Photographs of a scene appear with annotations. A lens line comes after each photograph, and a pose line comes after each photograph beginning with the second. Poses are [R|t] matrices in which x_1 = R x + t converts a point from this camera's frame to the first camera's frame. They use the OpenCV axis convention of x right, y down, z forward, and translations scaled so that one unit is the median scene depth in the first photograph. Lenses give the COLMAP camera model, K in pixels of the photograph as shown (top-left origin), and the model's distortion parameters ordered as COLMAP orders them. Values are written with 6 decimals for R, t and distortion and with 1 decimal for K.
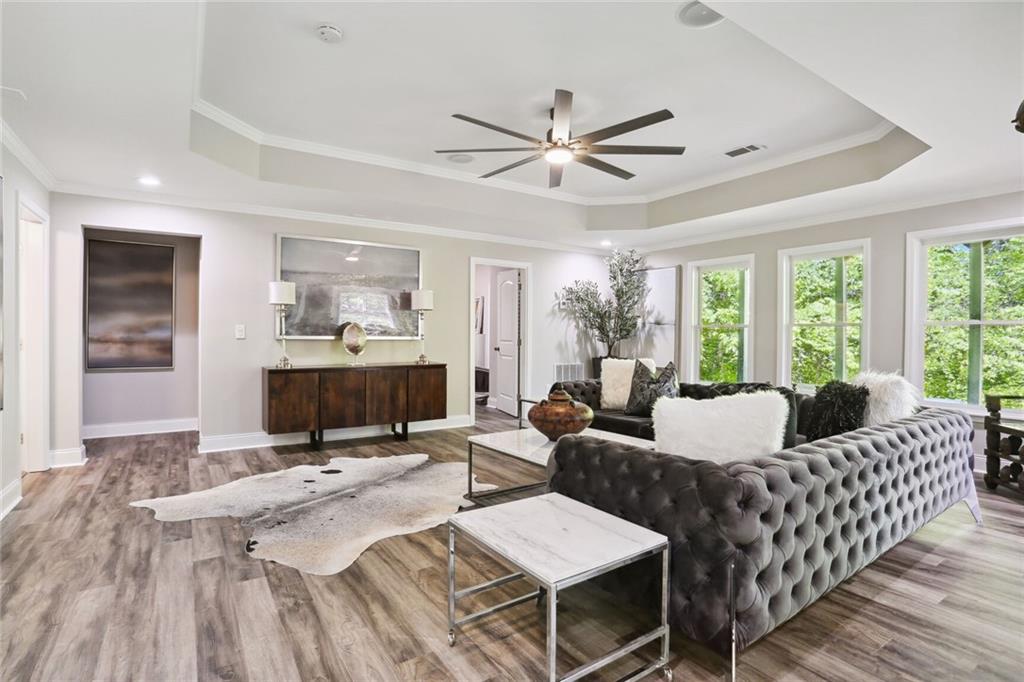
lens RADIAL K [[495.0, 0, 506.5], [0, 495.0, 340.6], [0, 0, 1]] dist [-0.009956, 0.002946]
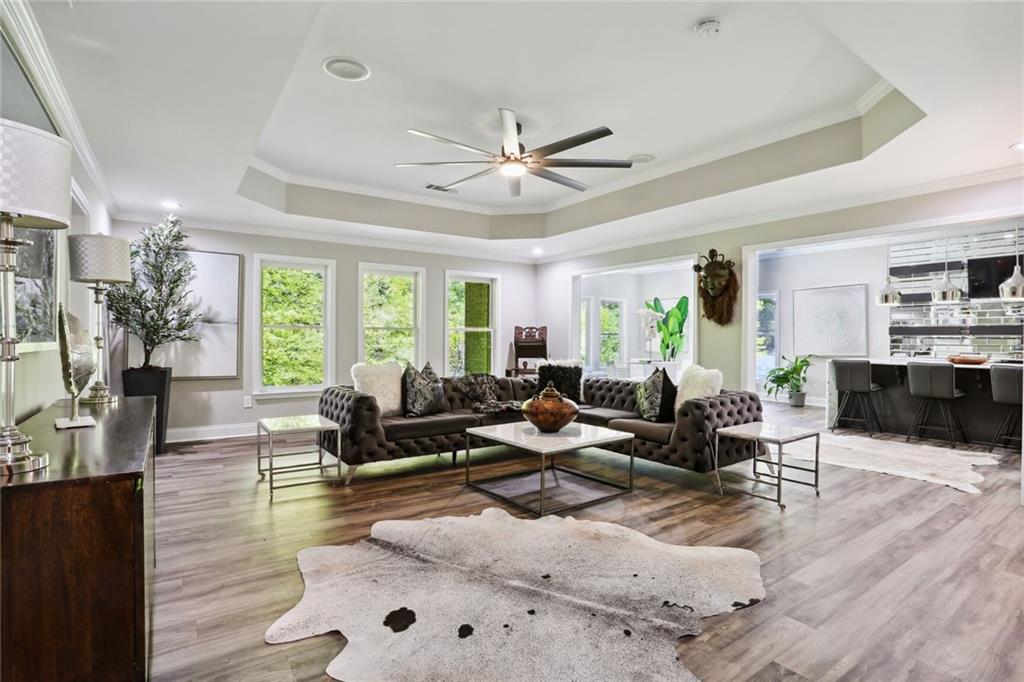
lens RADIAL K [[495.0, 0, 517.8], [0, 495.0, 338.8], [0, 0, 1]] dist [-0.009956, 0.002946]
pose [[-0.046483, 0.005808, 0.998902, -1.107547], [-0.006205, 0.999962, -0.006103, -0.010086], [-0.998900, -0.006482, -0.046445, 1.194280]]
